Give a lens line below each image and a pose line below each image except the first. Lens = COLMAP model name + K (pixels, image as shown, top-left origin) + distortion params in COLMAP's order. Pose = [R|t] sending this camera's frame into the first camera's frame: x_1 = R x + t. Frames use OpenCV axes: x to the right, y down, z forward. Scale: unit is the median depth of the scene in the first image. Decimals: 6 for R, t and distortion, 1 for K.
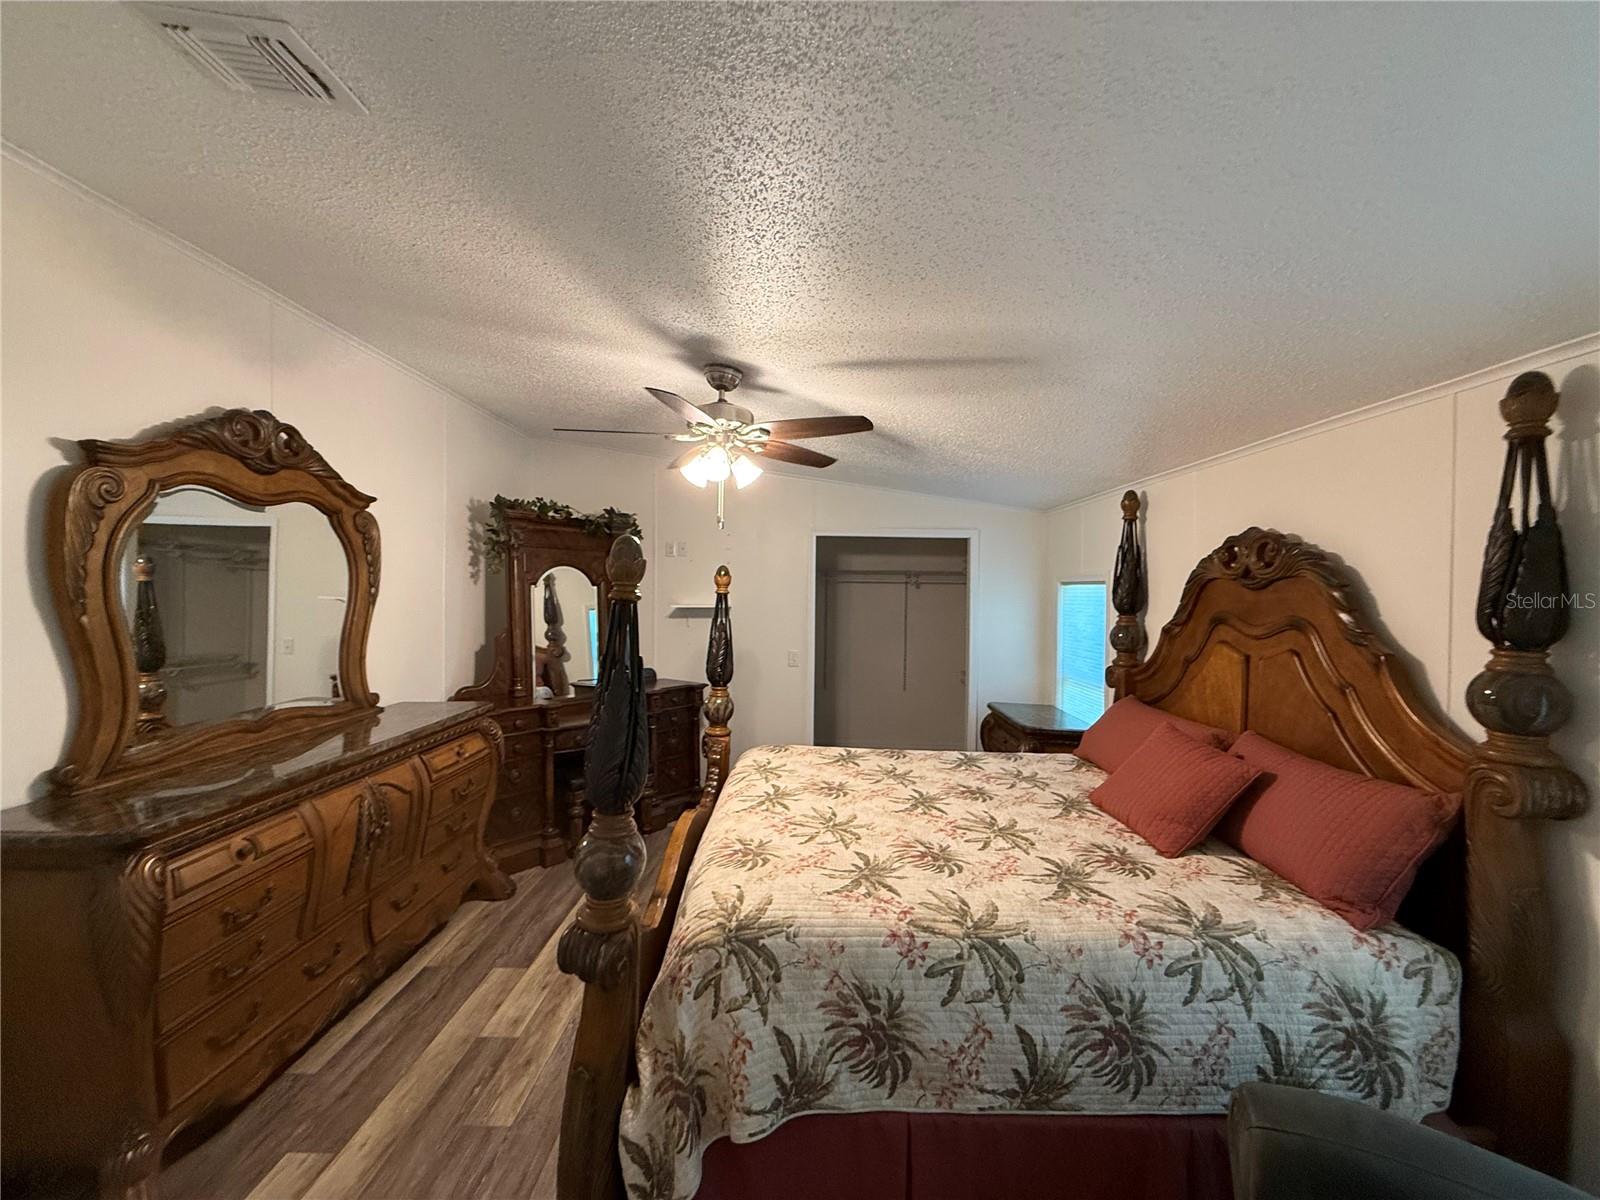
lens RADIAL K [[636.1, 0, 796.7], [0, 636.1, 599.7], [0, 0, 1]] dist [-0.000694, 0.000238]
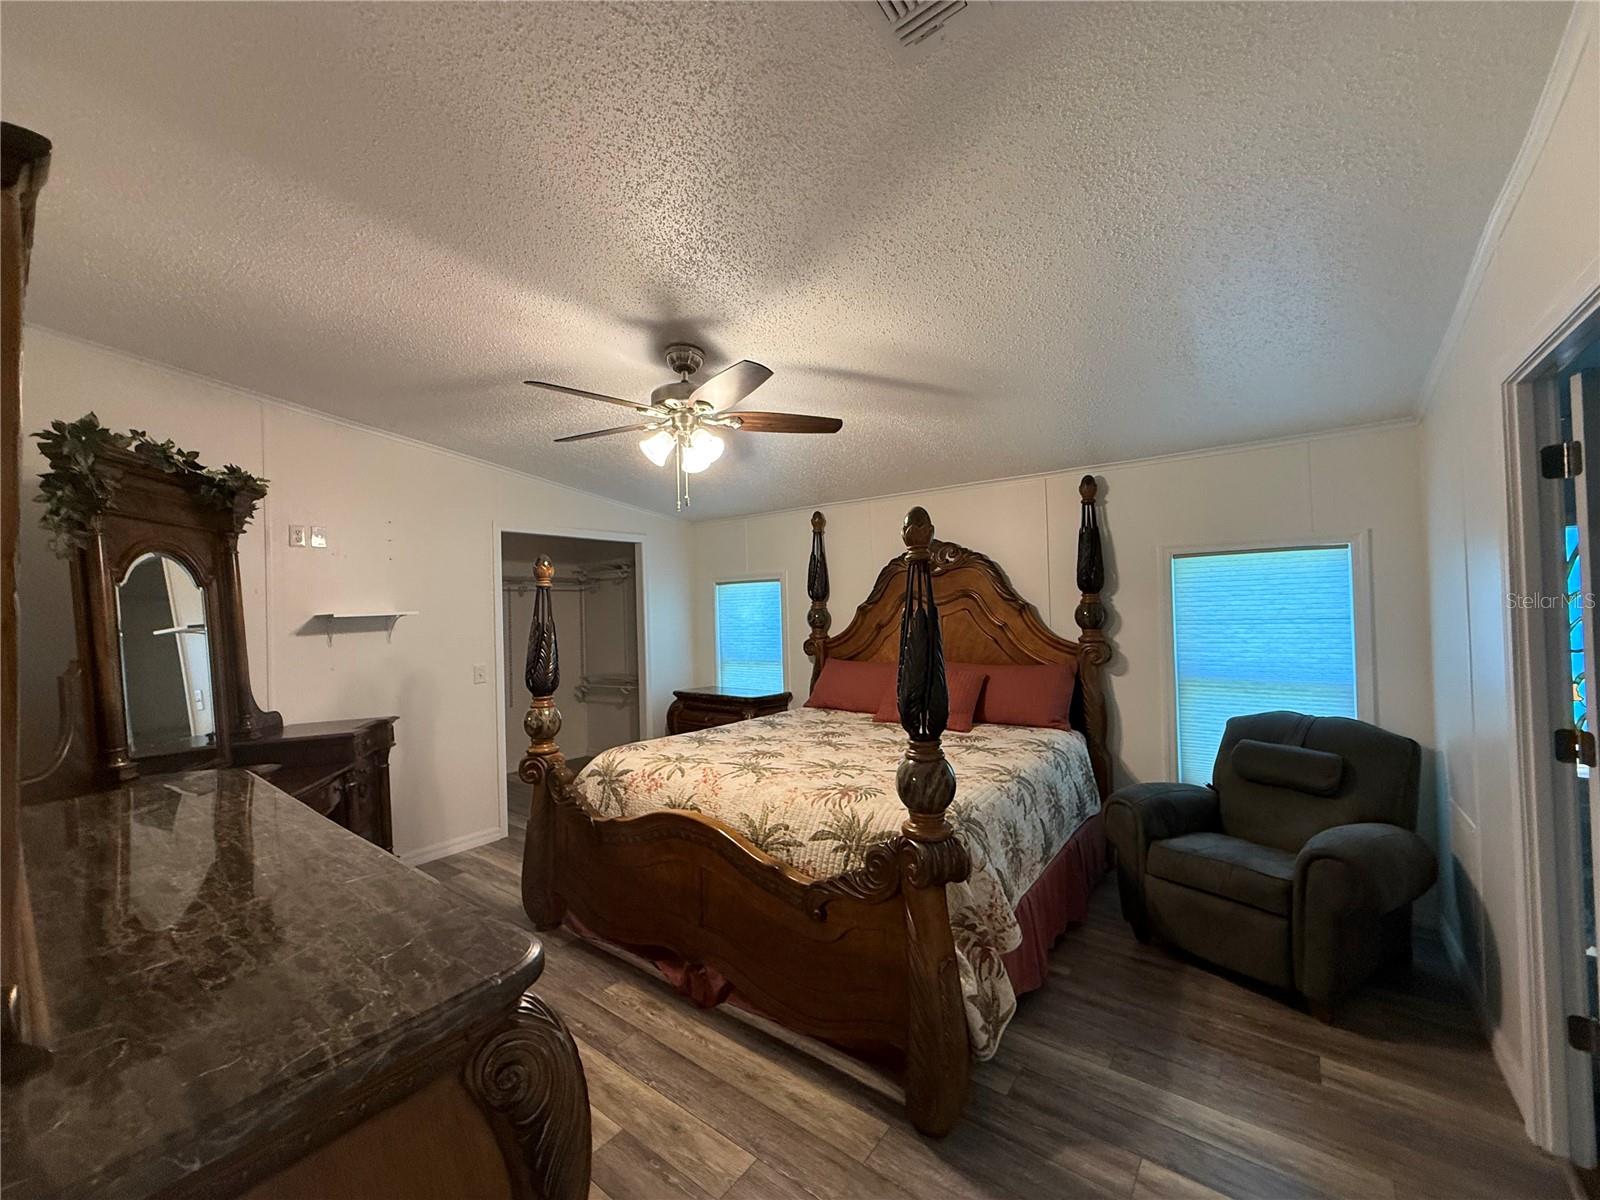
lens RADIAL K [[636.1, 0, 796.7], [0, 636.1, 599.7], [0, 0, 1]] dist [-0.000694, 0.000238]
pose [[0.594521, -0.019881, 0.803835, -0.719027], [0.047342, 0.998826, -0.010311, 0.038057], [-0.802685, 0.044185, 0.594764, 0.250173]]
